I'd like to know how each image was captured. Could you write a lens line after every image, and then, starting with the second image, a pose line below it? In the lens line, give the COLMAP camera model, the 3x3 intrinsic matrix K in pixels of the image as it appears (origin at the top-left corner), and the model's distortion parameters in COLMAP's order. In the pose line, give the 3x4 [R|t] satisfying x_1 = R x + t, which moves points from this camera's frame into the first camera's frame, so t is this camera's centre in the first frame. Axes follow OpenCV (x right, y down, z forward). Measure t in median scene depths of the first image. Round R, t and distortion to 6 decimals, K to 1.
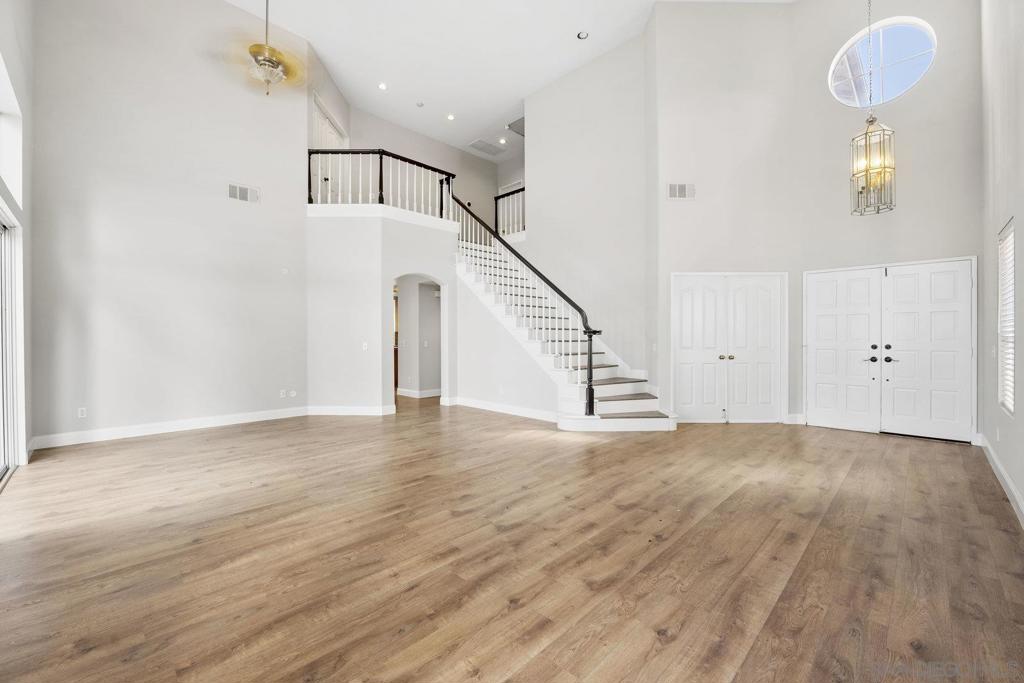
lens RADIAL K [[419.2, 0, 510.6], [0, 419.2, 340.8], [0, 0, 1]] dist [-0.012244, -0.000205]
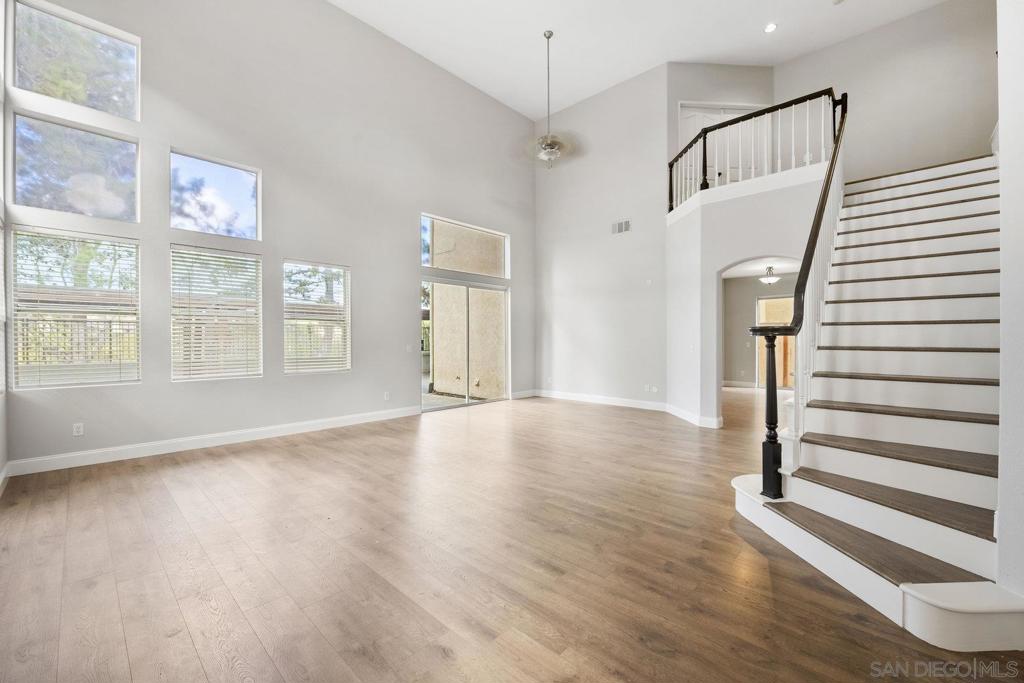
lens RADIAL K [[419.2, 0, 510.6], [0, 419.2, 340.8], [0, 0, 1]] dist [-0.012244, -0.000205]
pose [[0.017049, 0.004793, -0.999843, 0.959861], [-0.008334, 0.999954, 0.004651, -0.009694], [0.999820, 0.008254, 0.017089, 0.956117]]
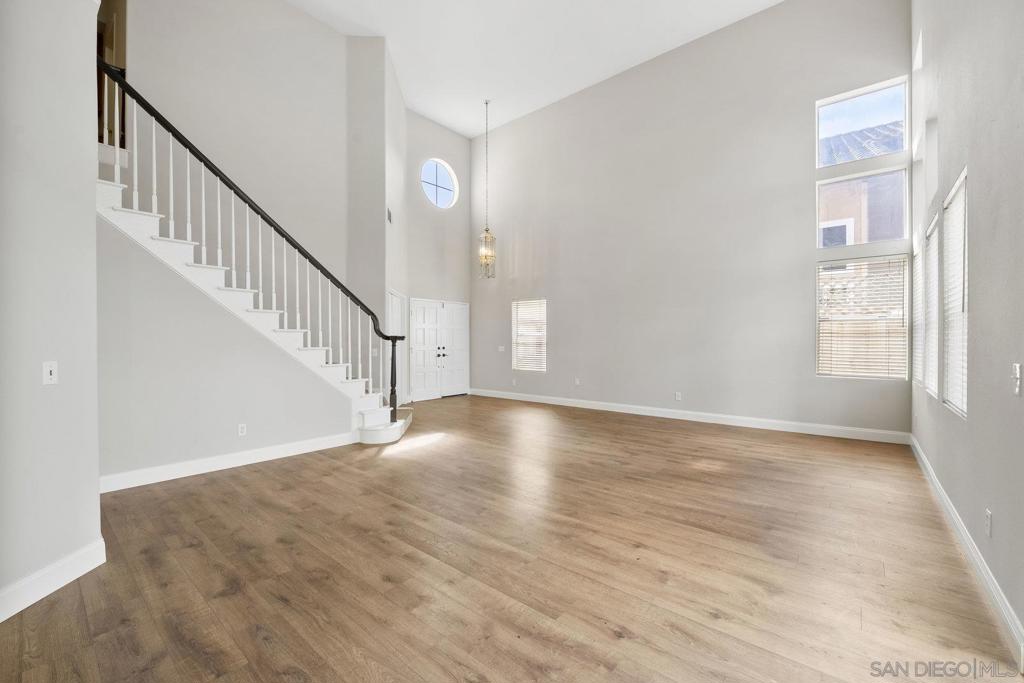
lens RADIAL K [[408.0, 0, 512.0], [0, 408.0, 341.5], [0, 0, 1]] dist [-0.015482, -0.000123]
pose [[-0.084548, 0.001715, 0.996418, -1.150804], [0.007396, 0.999972, -0.001093, -0.011906], [-0.996392, 0.007277, -0.084559, 1.147359]]
